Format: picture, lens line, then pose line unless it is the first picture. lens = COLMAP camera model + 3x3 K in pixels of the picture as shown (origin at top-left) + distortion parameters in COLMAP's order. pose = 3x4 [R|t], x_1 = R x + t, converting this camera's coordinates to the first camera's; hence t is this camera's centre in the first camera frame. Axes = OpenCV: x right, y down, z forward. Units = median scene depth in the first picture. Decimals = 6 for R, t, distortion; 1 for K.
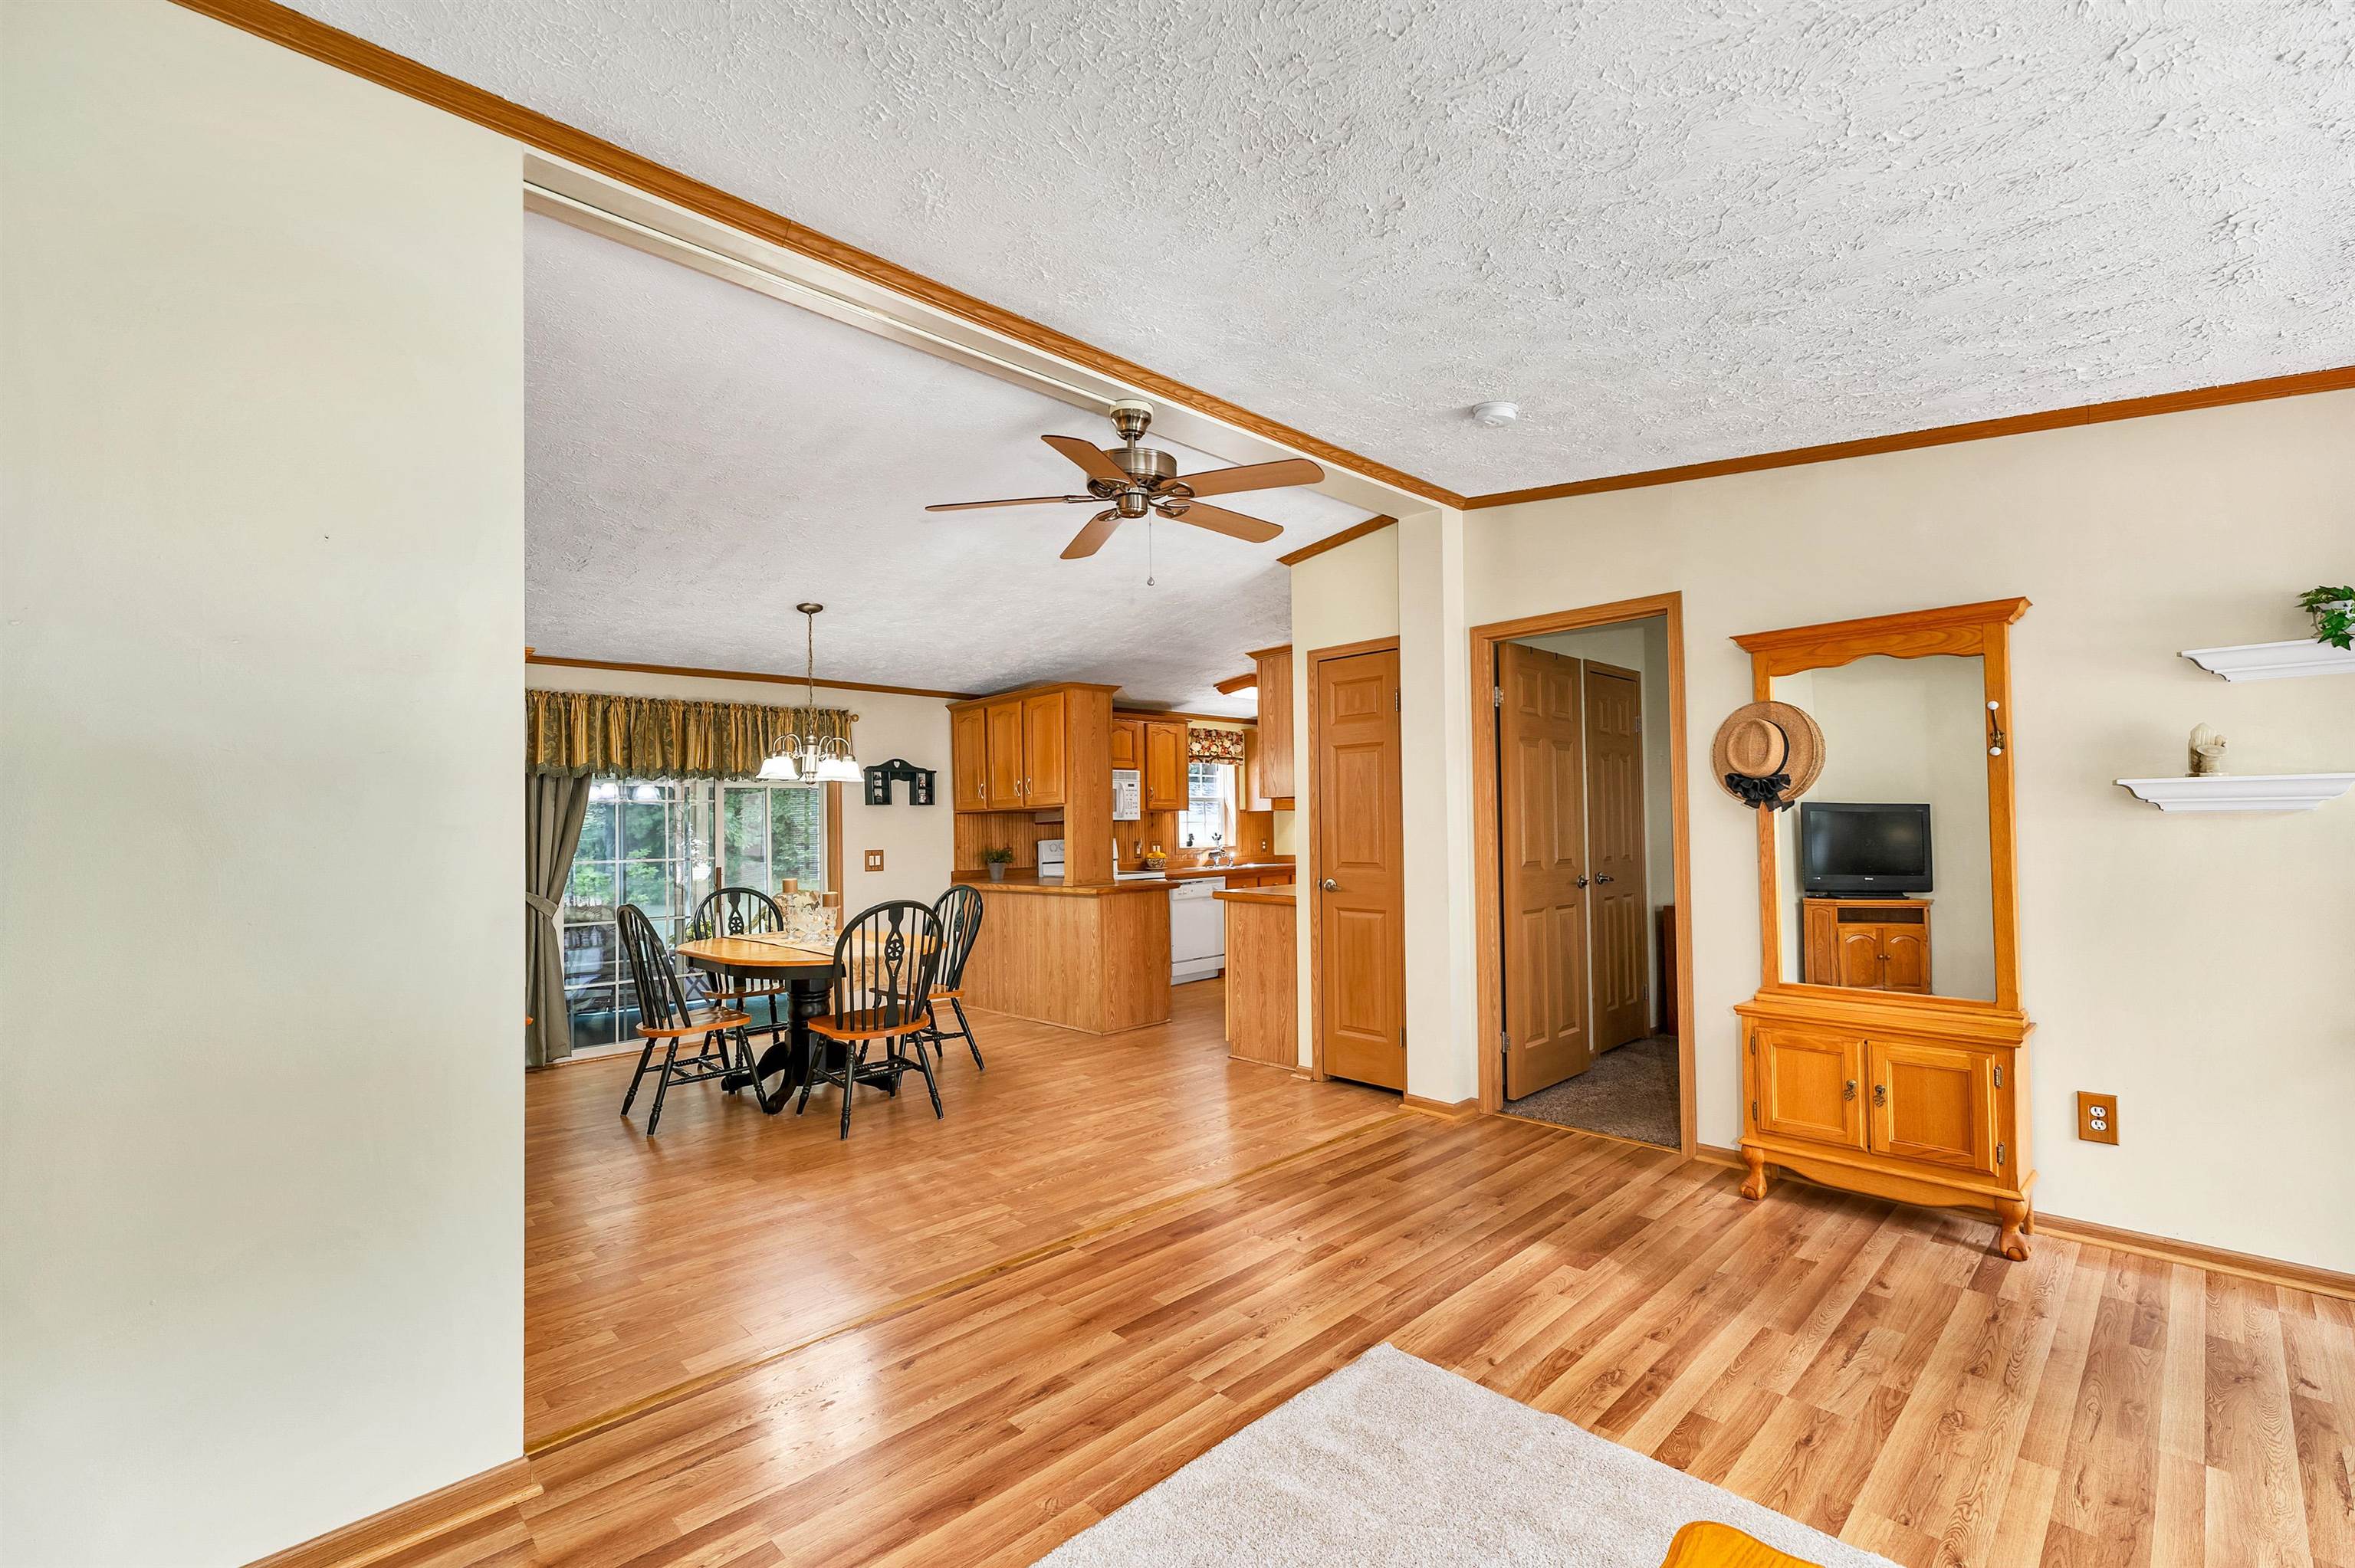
lens RADIAL K [[967.9, 0, 1206.5], [0, 967.9, 816.8], [0, 0, 1]] dist [0.001348, 0.001527]
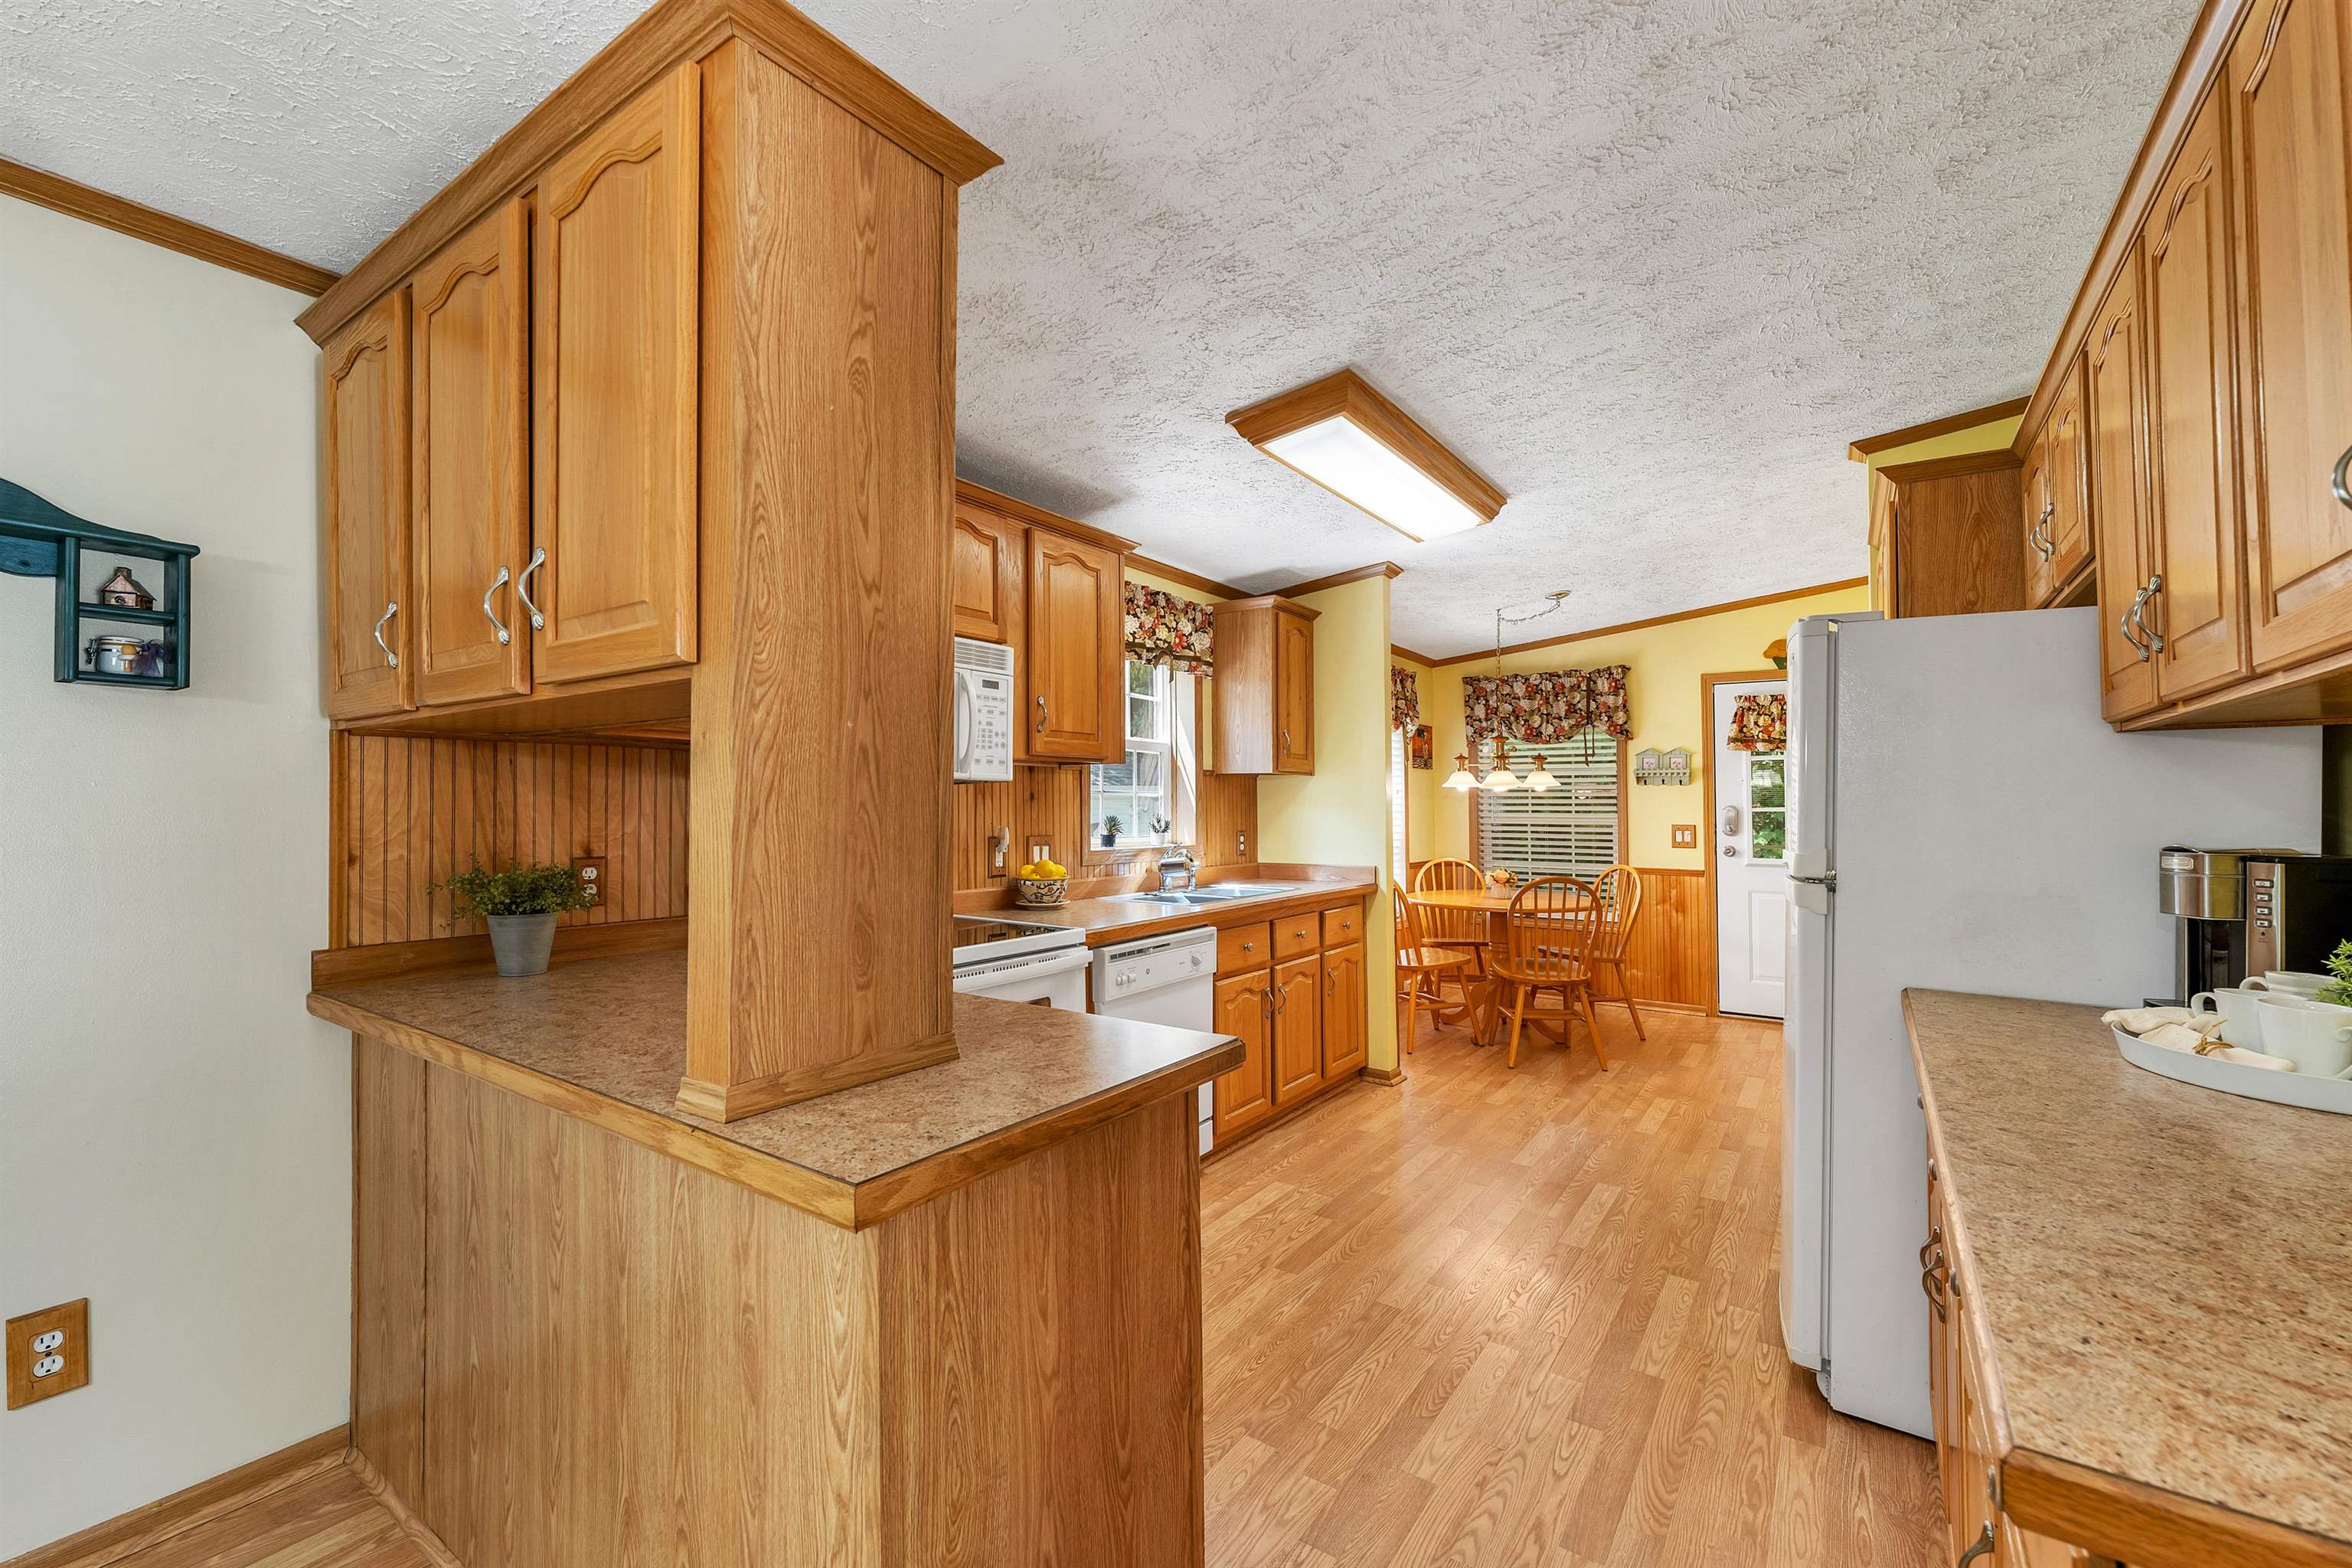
lens RADIAL K [[966.8, 0, 1176.7], [0, 966.8, 786.5], [0, 0, 1]] dist [0.001348, 0.001527]
pose [[0.985585, 0.026624, 0.167073, -0.078918], [-0.025147, 0.999624, -0.010949, 0.008842], [-0.167302, 0.006589, 0.985884, 0.724827]]
